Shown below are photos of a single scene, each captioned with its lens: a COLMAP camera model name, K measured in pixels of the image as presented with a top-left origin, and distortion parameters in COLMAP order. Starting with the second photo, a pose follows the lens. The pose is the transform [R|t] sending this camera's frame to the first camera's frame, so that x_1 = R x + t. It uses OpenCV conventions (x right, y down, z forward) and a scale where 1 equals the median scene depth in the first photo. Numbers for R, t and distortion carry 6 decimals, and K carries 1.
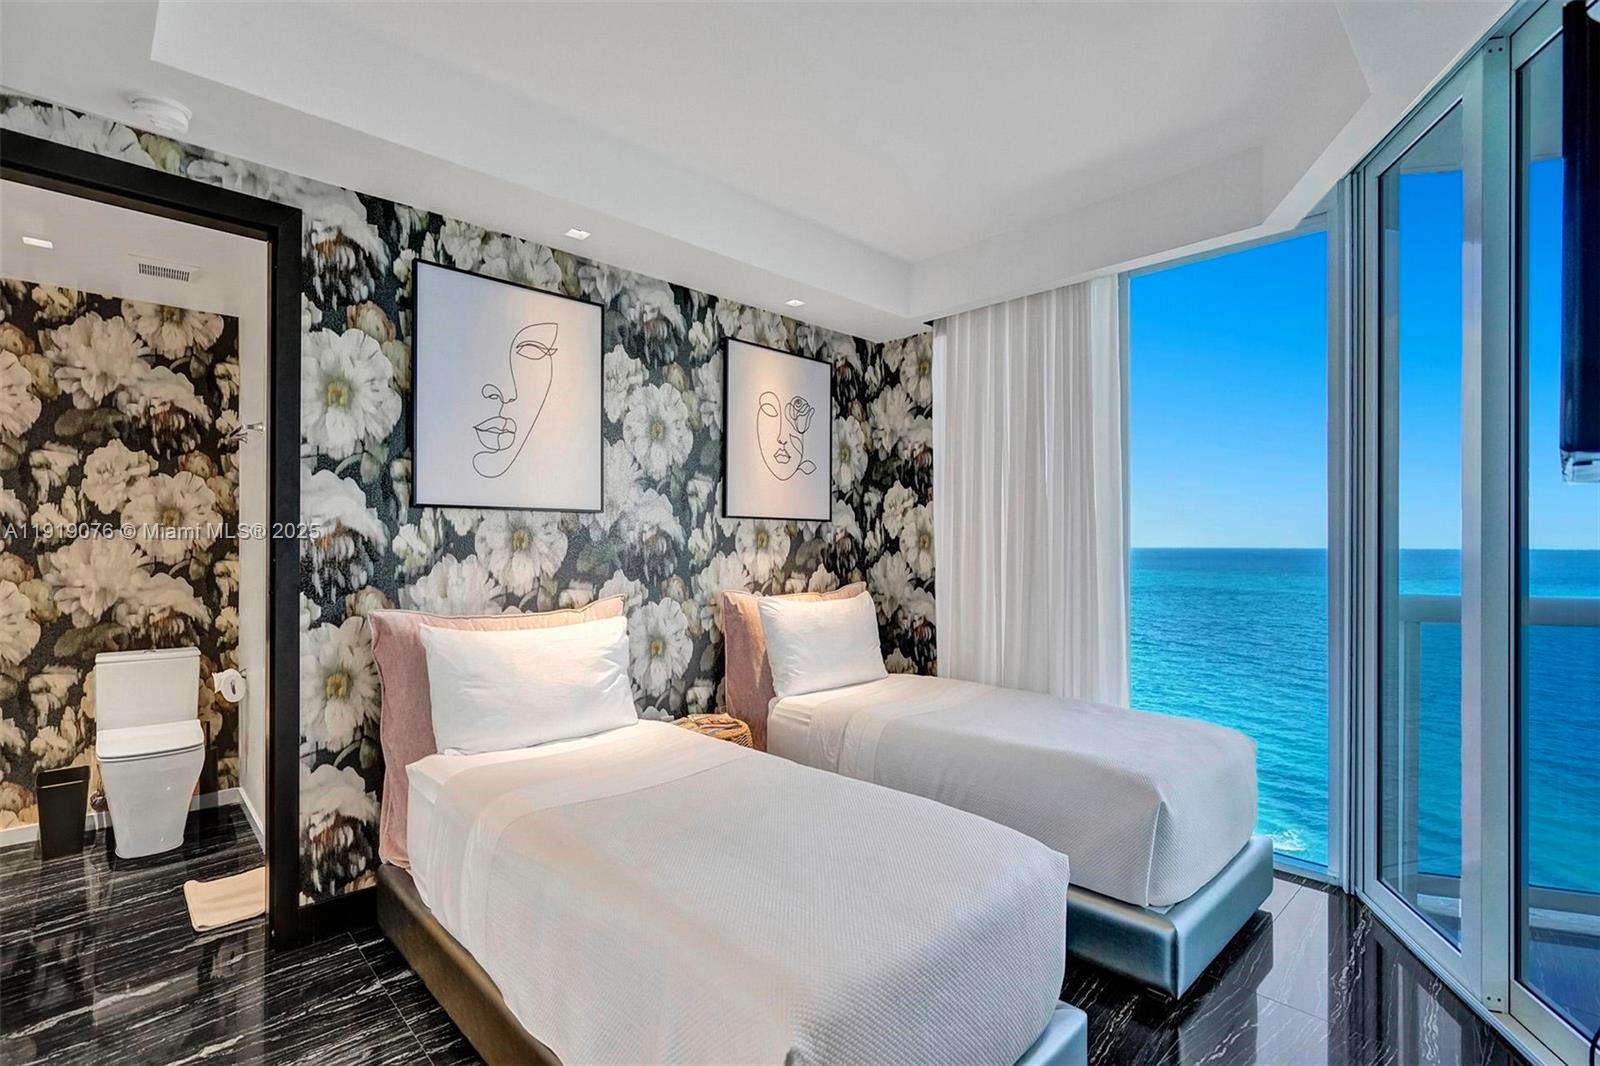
lens RADIAL K [[741.9, 0, 805.6], [0, 741.9, 546.9], [0, 0, 1]] dist [-0.008085, 0.003754]
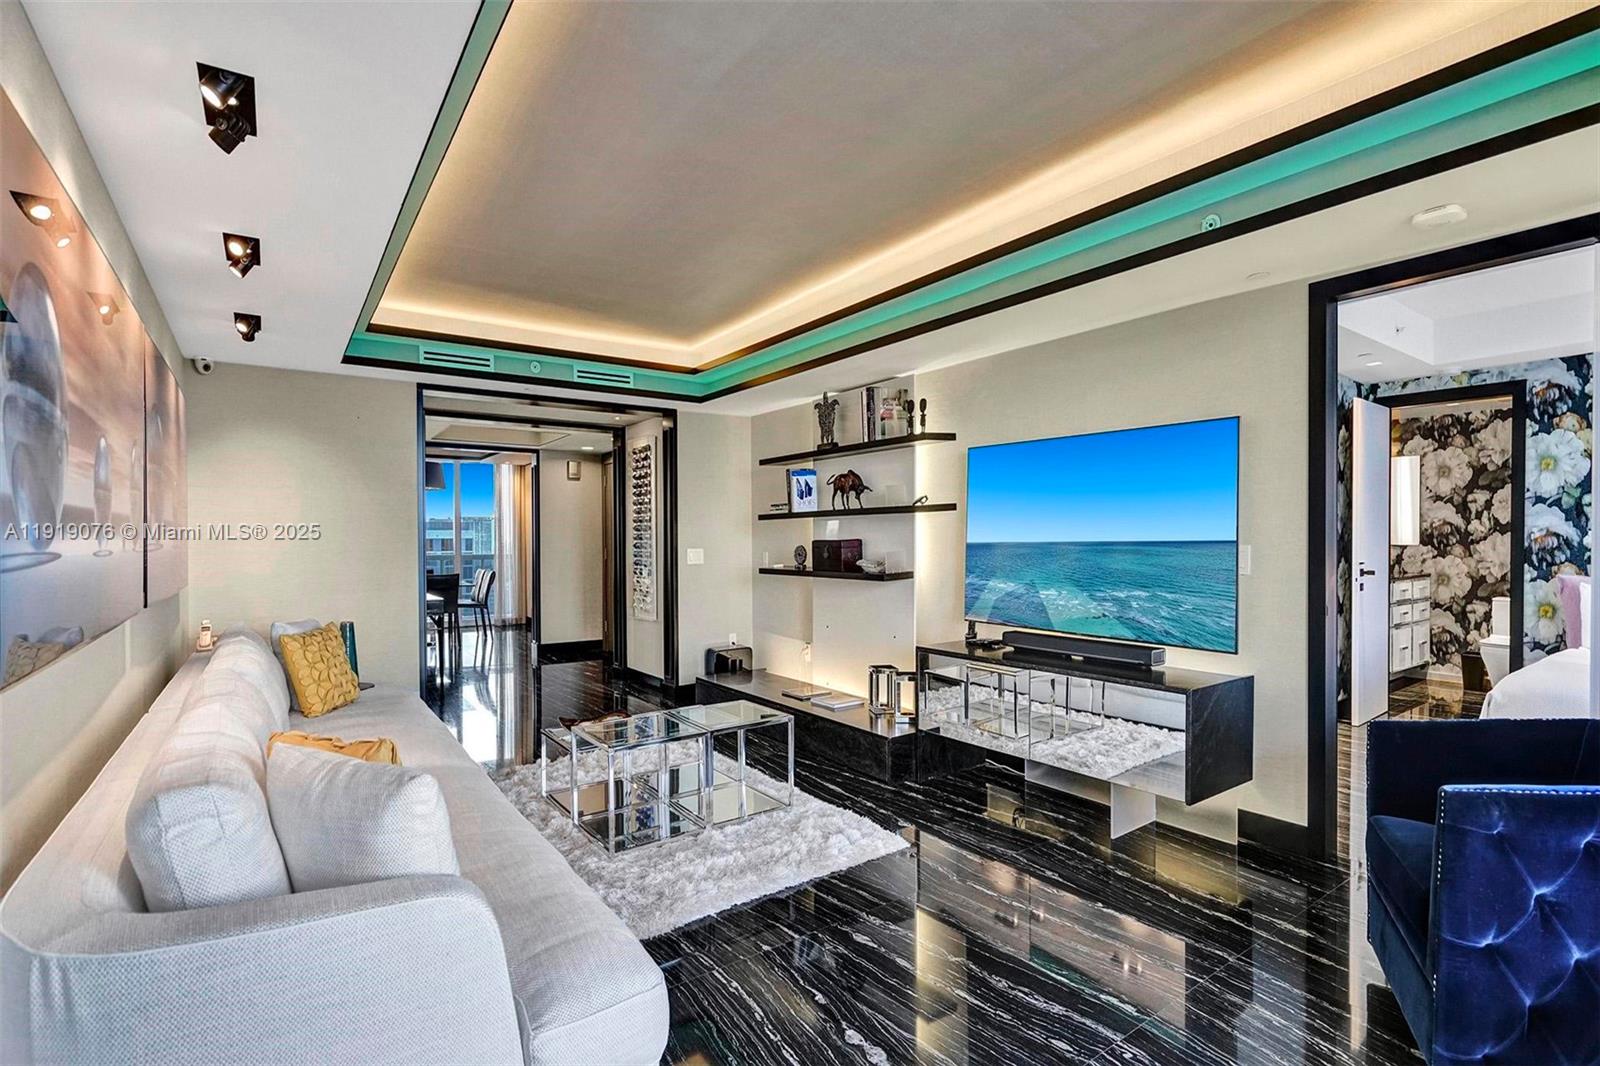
lens RADIAL K [[741.9, 0, 803.2], [0, 741.9, 538.1], [0, 0, 1]] dist [-0.008085, 0.003754]
pose [[-0.143700, 0.000261, -0.989621, 1.592114], [-0.004891, 0.999988, 0.000974, -0.002072], [0.989609, 0.004980, -0.143697, -0.678254]]
